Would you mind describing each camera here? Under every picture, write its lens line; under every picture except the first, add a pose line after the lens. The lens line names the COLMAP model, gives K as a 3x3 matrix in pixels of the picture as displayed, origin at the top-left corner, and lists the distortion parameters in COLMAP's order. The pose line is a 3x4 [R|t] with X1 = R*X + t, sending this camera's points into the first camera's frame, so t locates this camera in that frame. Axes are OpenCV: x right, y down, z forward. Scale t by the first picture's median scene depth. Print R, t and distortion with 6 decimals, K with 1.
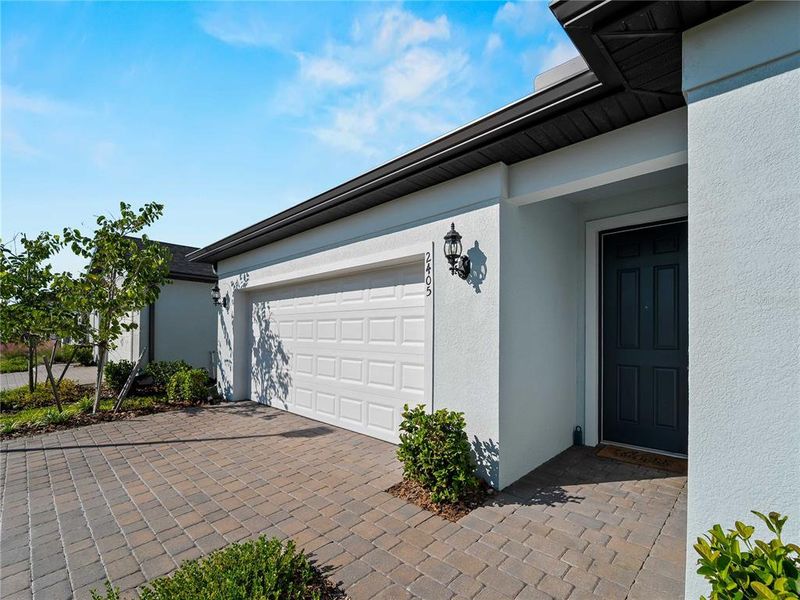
lens RADIAL K [[377.2, 0, 400.5], [0, 377.2, 319.0], [0, 0, 1]] dist [-0.001421, -0.000485]
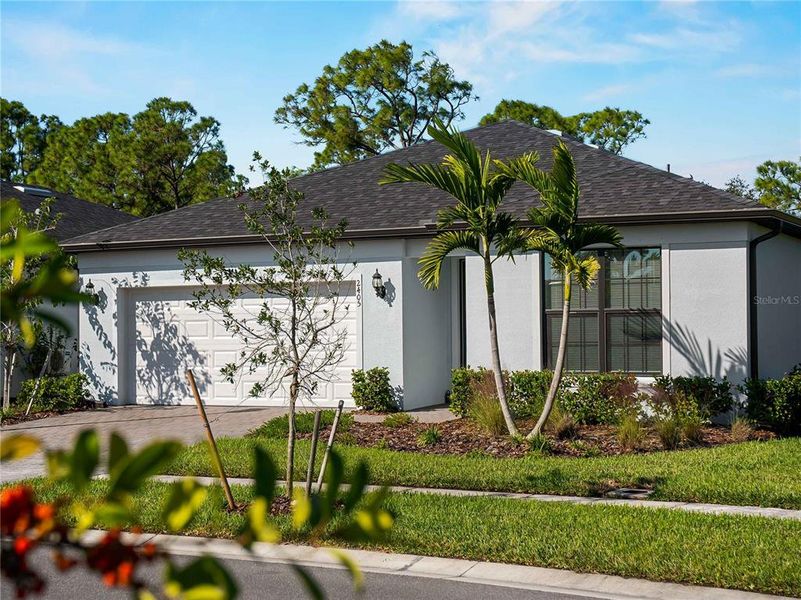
lens RADIAL K [[1343.4, 0, 399.6], [0, 1343.4, 366.1], [0, 0, 1]] dist [-0.011072, -0.025876]
pose [[0.940697, -0.024582, 0.338355, -1.986159], [0.003916, 0.998092, 0.061625, -0.187764], [-0.339224, -0.056645, 0.938999, -5.199581]]
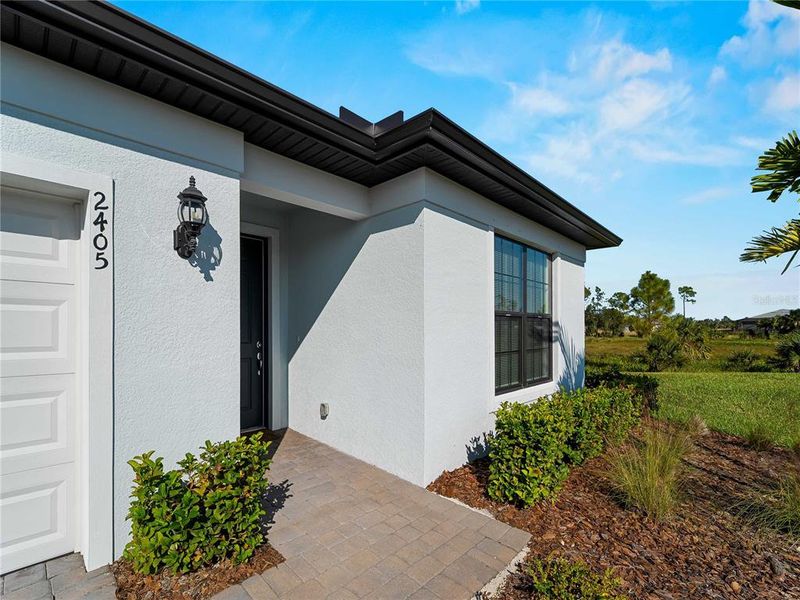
lens RADIAL K [[377.2, 0, 400.5], [0, 377.2, 319.0], [0, 0, 1]] dist [-0.001421, -0.000485]
pose [[-0.031515, 0.016298, 0.999370, -0.586220], [-0.044720, 0.998843, -0.017700, 0.004571], [-0.998502, -0.045250, -0.030750, 0.644267]]
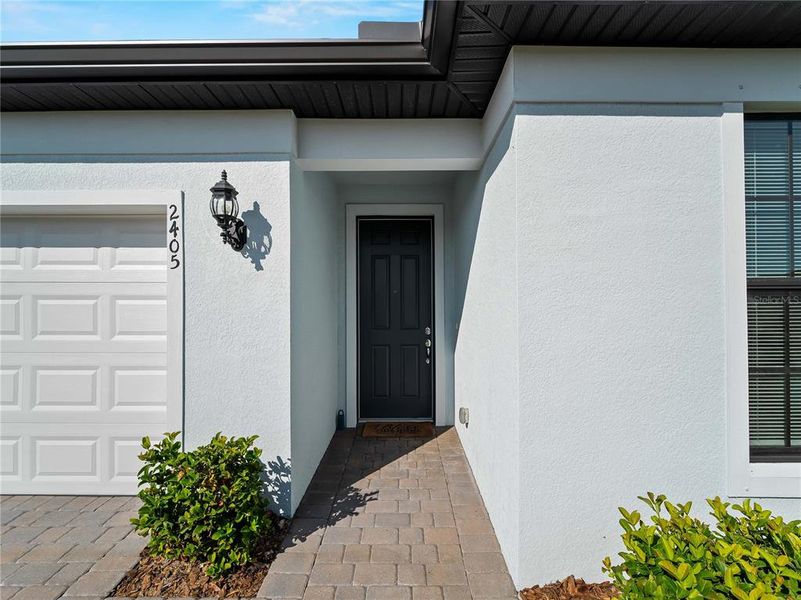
lens RADIAL K [[365.7, 0, 400.5], [0, 365.7, 300.0], [0, 0, 1]] dist [-0.000964, -0.000985]
pose [[0.708421, 0.005753, 0.705766, -0.119014], [-0.022110, 0.999657, 0.014044, -0.026057], [-0.705443, -0.025553, 0.708306, 0.270423]]
